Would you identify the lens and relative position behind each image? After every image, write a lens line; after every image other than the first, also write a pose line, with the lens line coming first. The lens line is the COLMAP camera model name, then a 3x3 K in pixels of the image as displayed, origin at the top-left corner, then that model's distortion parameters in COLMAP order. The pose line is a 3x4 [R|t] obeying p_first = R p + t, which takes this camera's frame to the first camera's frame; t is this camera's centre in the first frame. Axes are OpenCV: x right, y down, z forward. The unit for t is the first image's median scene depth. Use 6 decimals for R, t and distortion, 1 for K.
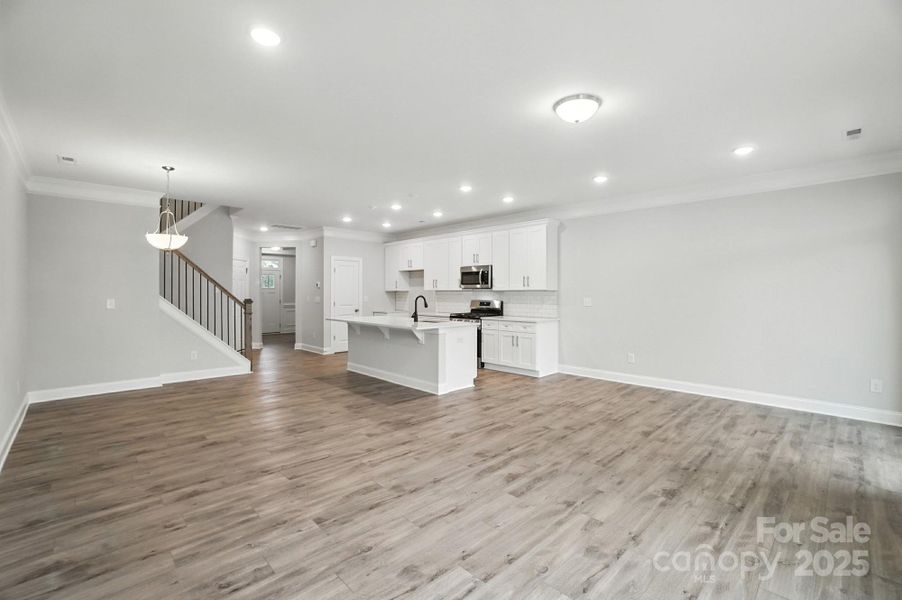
lens RADIAL K [[404.3, 0, 451.2], [0, 404.3, 293.8], [0, 0, 1]] dist [-0.041939, 0.009422]
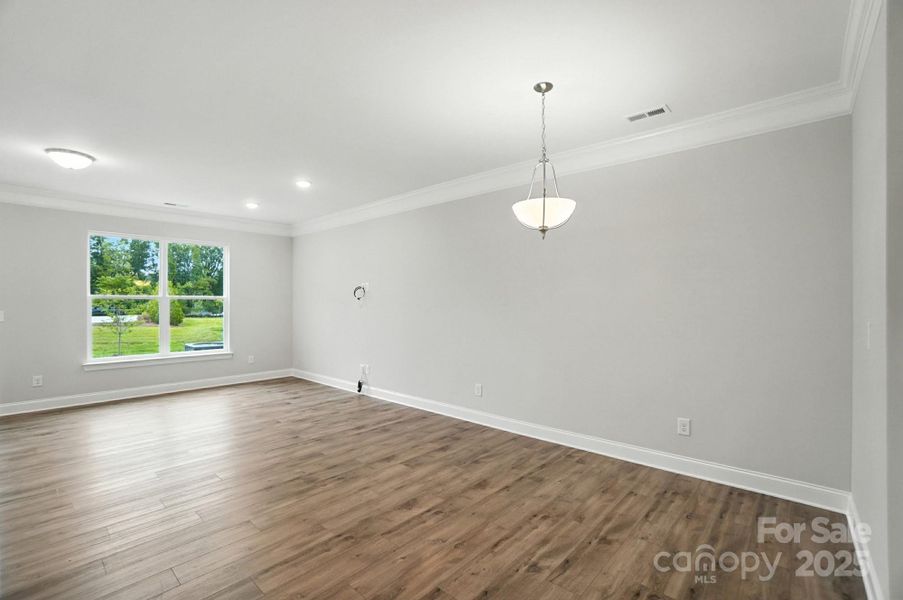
lens RADIAL K [[404.7, 0, 439.1], [0, 404.7, 297.8], [0, 0, 1]] dist [-0.041939, 0.009422]
pose [[-0.998944, -0.001220, -0.045928, -0.578122], [-0.000804, 0.999959, -0.009074, -0.003458], [0.045937, -0.009028, -0.998904, 1.686619]]
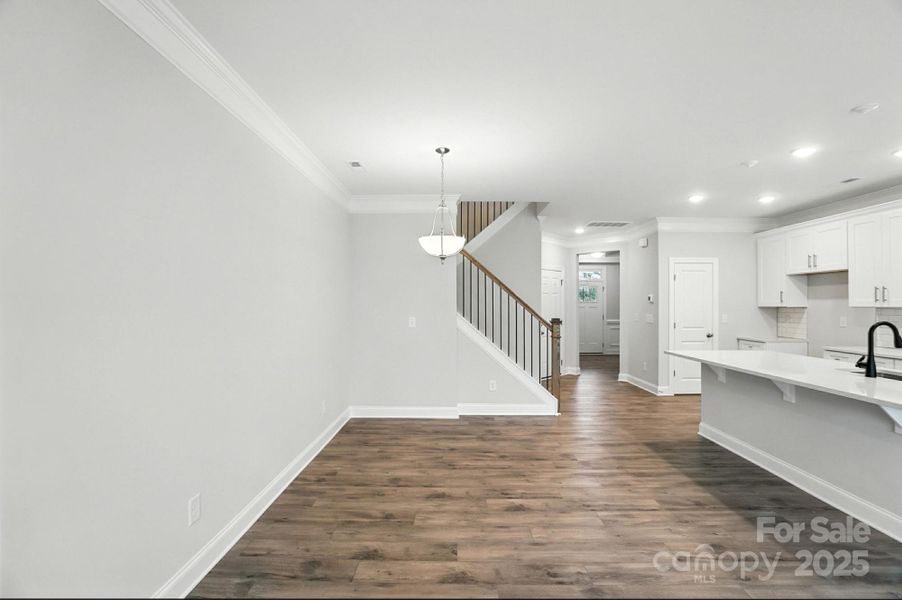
lens RADIAL K [[404.3, 0, 451.0], [0, 404.3, 302.2], [0, 0, 1]] dist [-0.041939, 0.009422]
pose [[0.713162, -0.003314, -0.700992, -0.169383], [-0.002994, 0.999965, -0.007773, -0.018797], [0.700993, 0.007642, 0.713127, 0.486570]]
